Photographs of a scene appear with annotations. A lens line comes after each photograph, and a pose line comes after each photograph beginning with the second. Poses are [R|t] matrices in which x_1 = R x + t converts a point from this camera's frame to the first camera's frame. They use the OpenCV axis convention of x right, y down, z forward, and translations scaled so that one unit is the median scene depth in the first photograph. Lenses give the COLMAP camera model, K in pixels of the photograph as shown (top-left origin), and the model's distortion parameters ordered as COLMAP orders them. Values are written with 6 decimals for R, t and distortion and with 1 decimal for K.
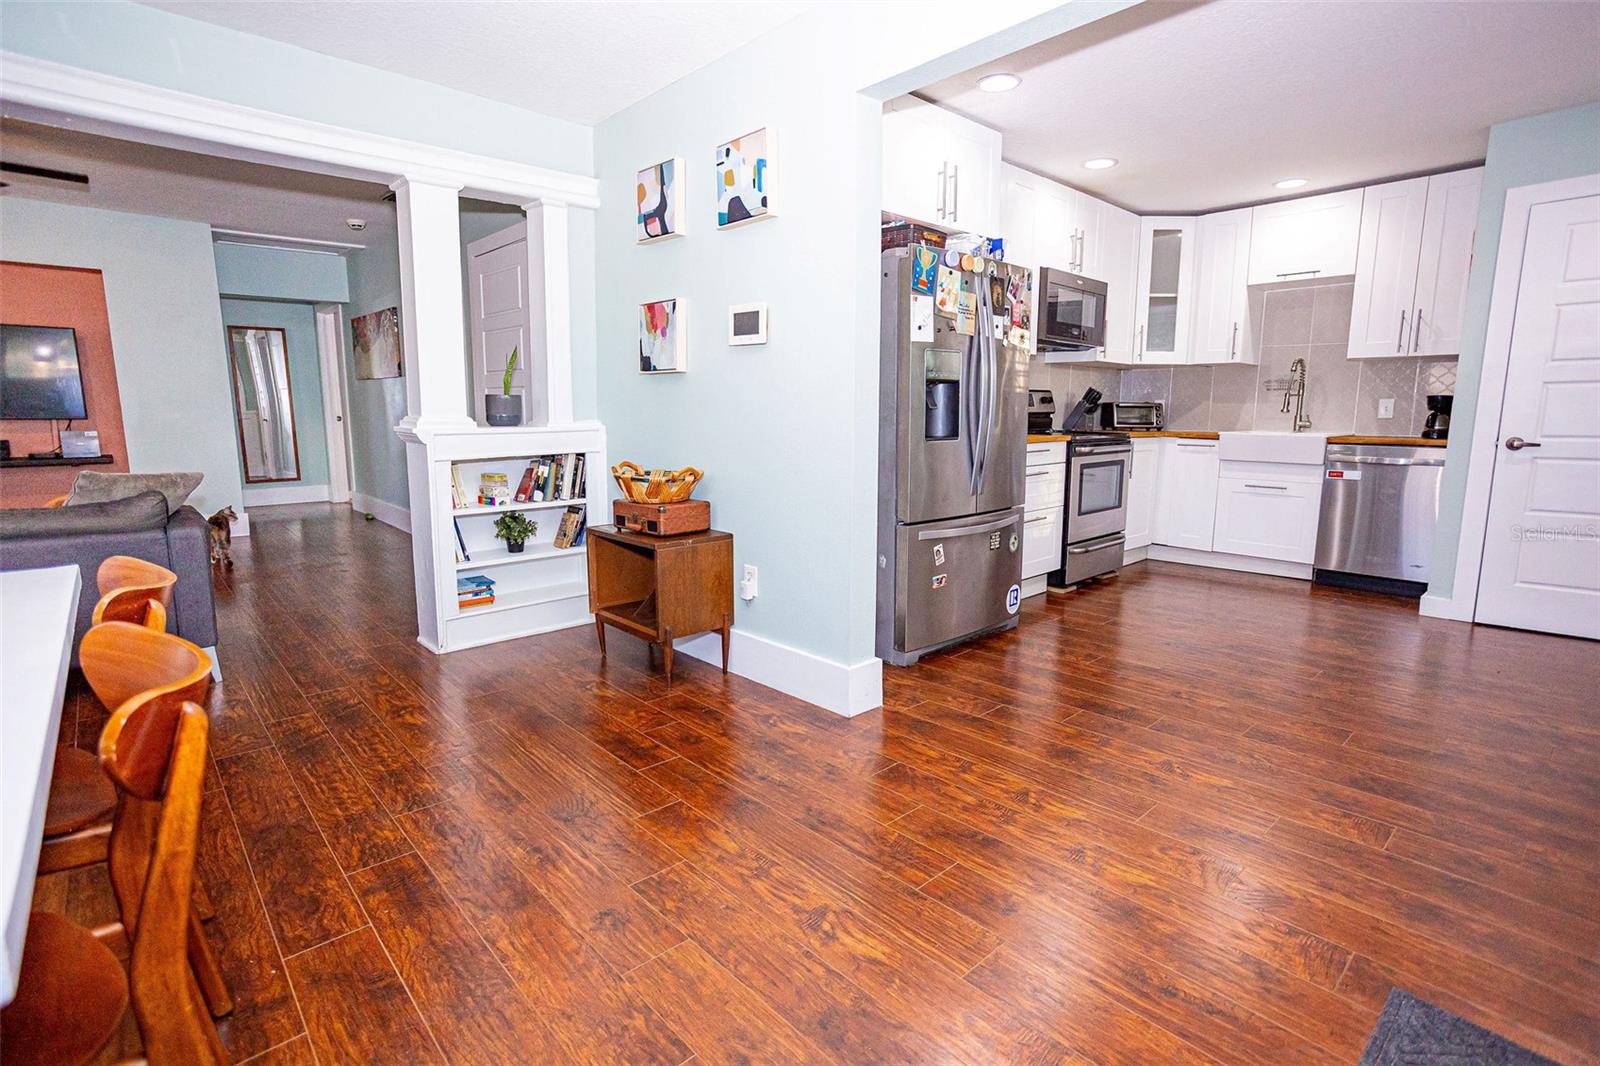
lens RADIAL K [[780.2, 0, 805.1], [0, 780.2, 520.4], [0, 0, 1]] dist [-0.056784, 0.042547]
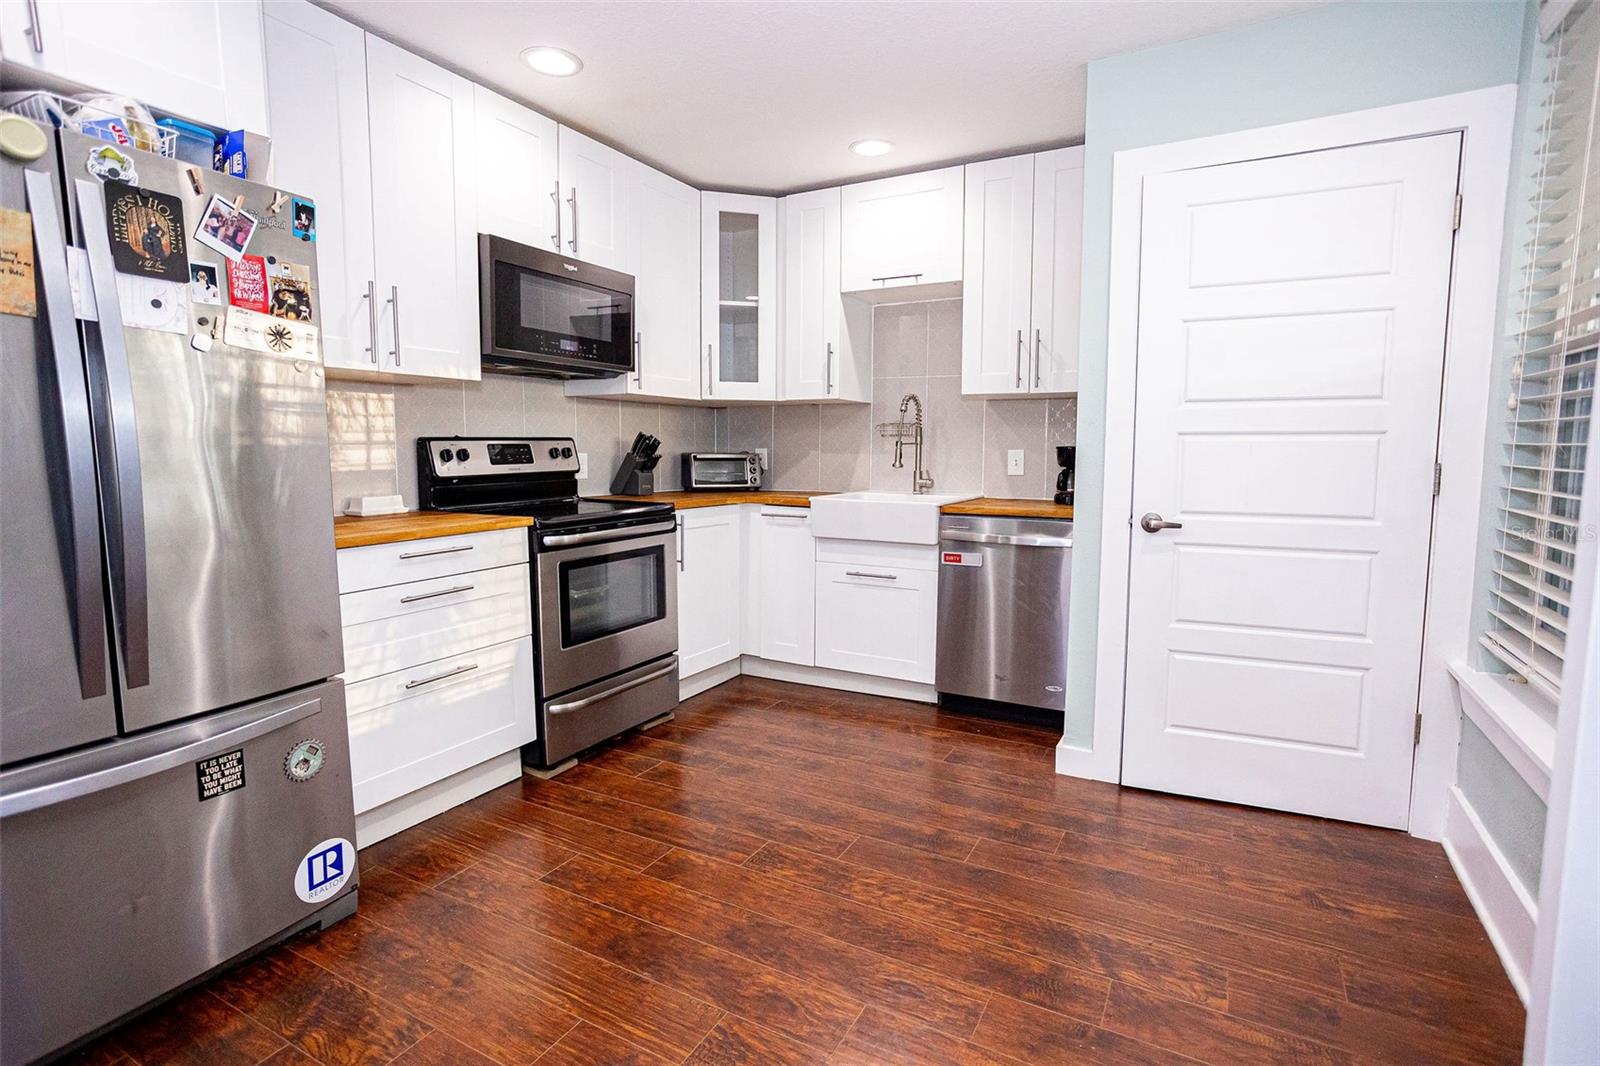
lens RADIAL K [[778.4, 0, 805.8], [0, 778.4, 521.9], [0, 0, 1]] dist [-0.042944, 0.023716]
pose [[0.949767, -0.030364, 0.311481, 0.416526], [0.045377, 0.998126, -0.041063, -0.084131], [-0.309650, 0.053134, 0.949365, 0.440975]]
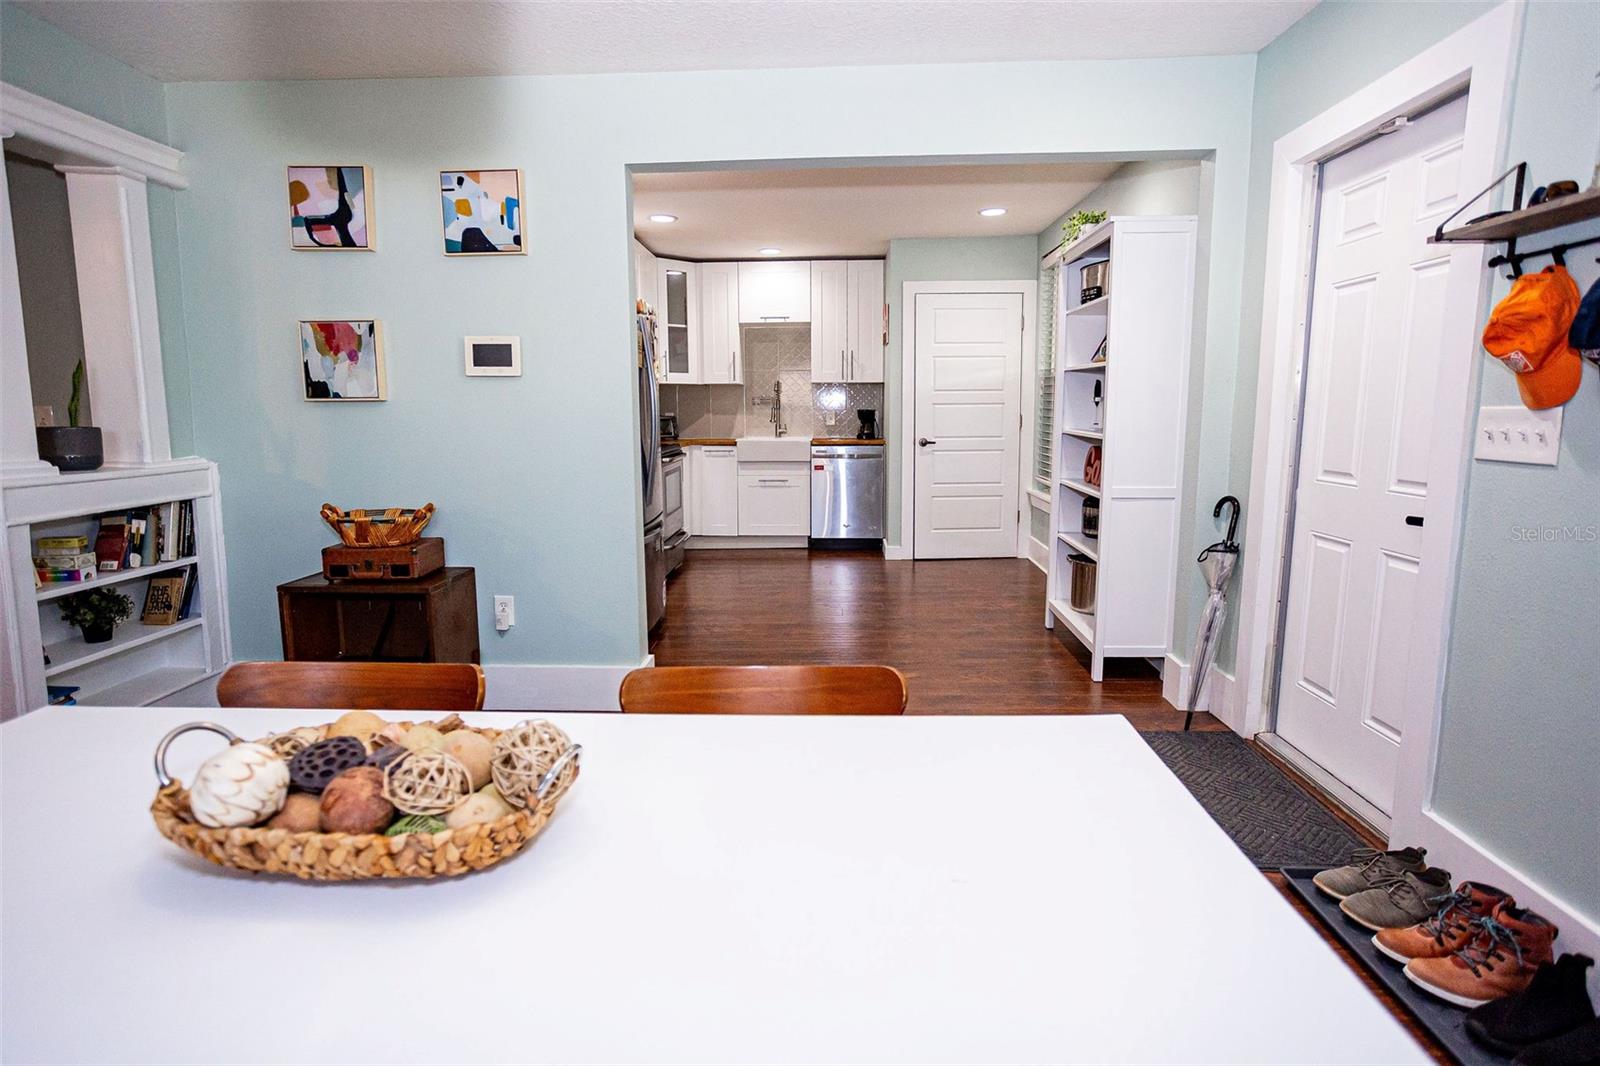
lens RADIAL K [[810.8, 0, 803.2], [0, 810.8, 503.6], [0, 0, 1]] dist [-0.034469, 0.023213]
pose [[0.709615, -0.088913, 0.698957, -0.411362], [0.109246, 0.993894, 0.015520, -0.026786], [-0.696069, 0.065345, 0.714995, -0.008809]]
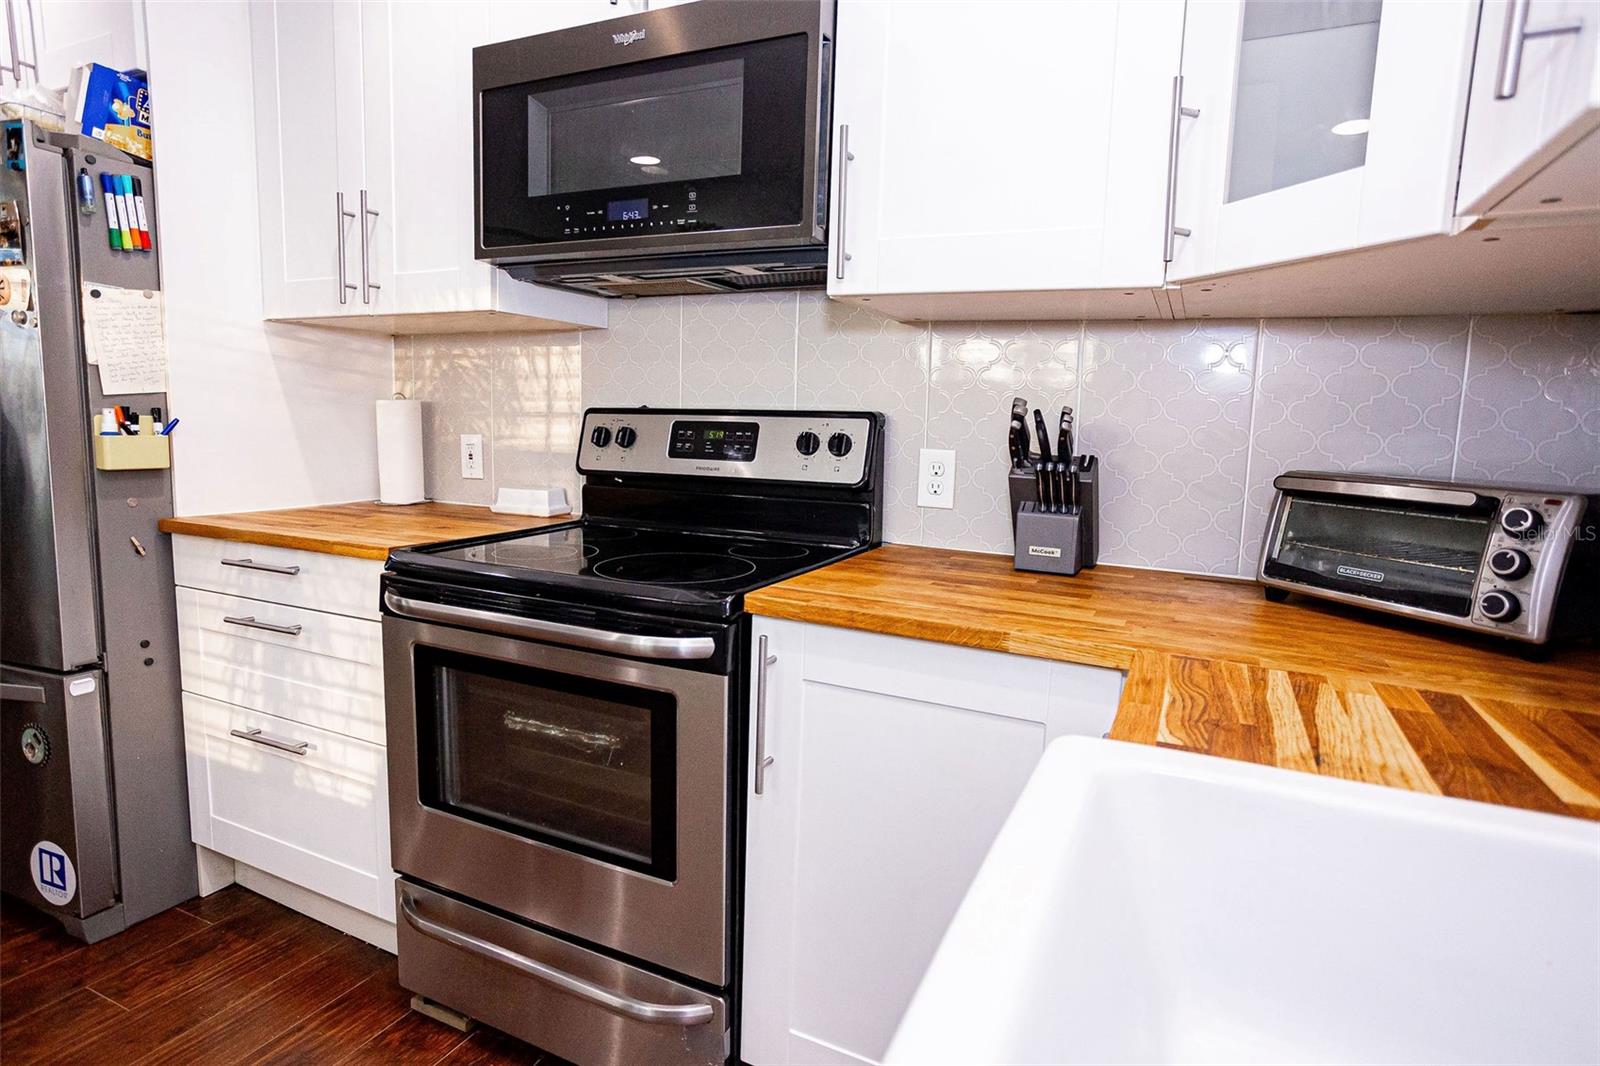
lens RADIAL K [[848.5, 0, 800.0], [0, 848.5, 517.6], [0, 0, 1]] dist [-0.004056, -0.000559]
pose [[0.366953, 0.117813, -0.922749, 0.857813], [-0.162328, 0.984838, 0.061187, -0.200227], [0.915967, 0.127335, 0.380514, 1.192669]]
